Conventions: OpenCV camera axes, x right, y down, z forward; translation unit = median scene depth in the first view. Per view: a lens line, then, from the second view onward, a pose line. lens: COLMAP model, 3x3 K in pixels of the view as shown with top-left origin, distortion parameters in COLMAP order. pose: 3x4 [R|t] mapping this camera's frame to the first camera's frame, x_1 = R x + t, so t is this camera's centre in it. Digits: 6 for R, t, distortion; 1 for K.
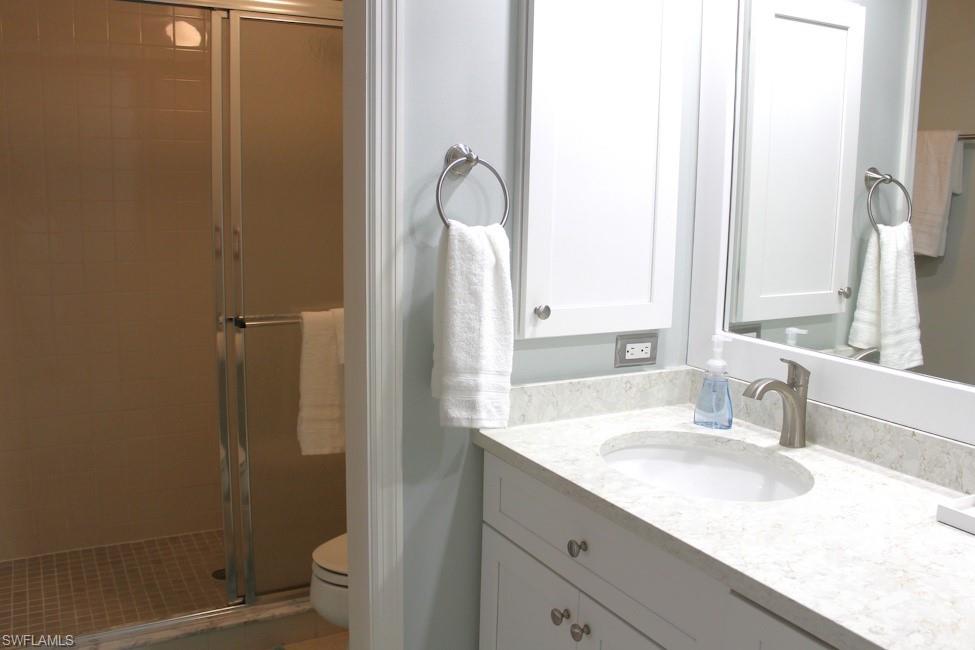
lens RADIAL K [[875.1, 0, 487.5], [0, 875.1, 325.0], [0, 0, 1]] dist [-0.013692, -0.008493]
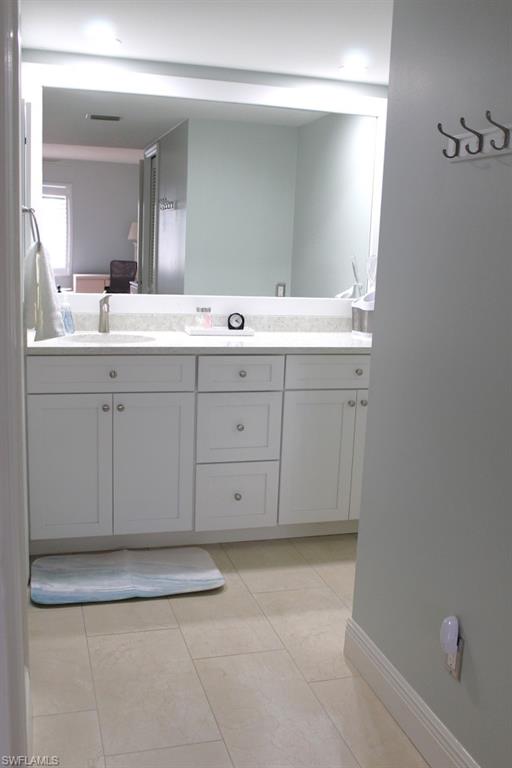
lens RADIAL K [[803.4, 0, 256.0], [0, 803.4, 384.0], [0, 0, 1]] dist [0.006552, 0.001105]
pose [[0.228729, -0.177203, 0.957226, -1.908800], [0.124339, 0.980558, 0.151811, -0.006530], [-0.965517, 0.084297, 0.246315, 0.085713]]
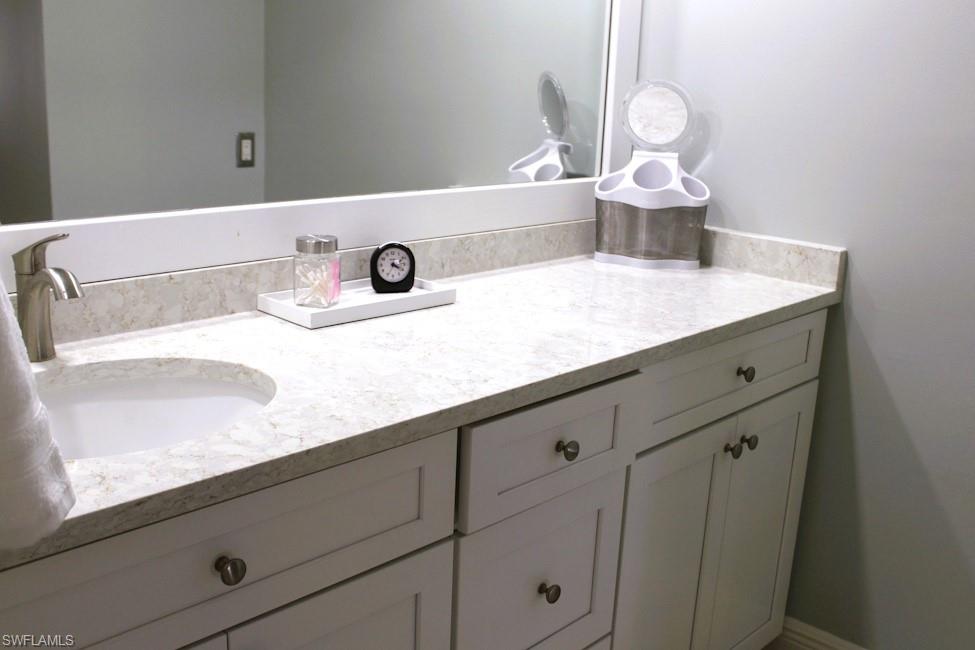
lens RADIAL K [[982.9, 0, 487.5], [0, 982.9, 325.0], [0, 0, 1]] dist [-0.085656, 0.001151]
pose [[-0.289447, -0.270499, 0.918178, -0.538109], [0.110401, 0.943403, 0.312733, -0.106184], [-0.950806, 0.191887, -0.243202, 0.956193]]
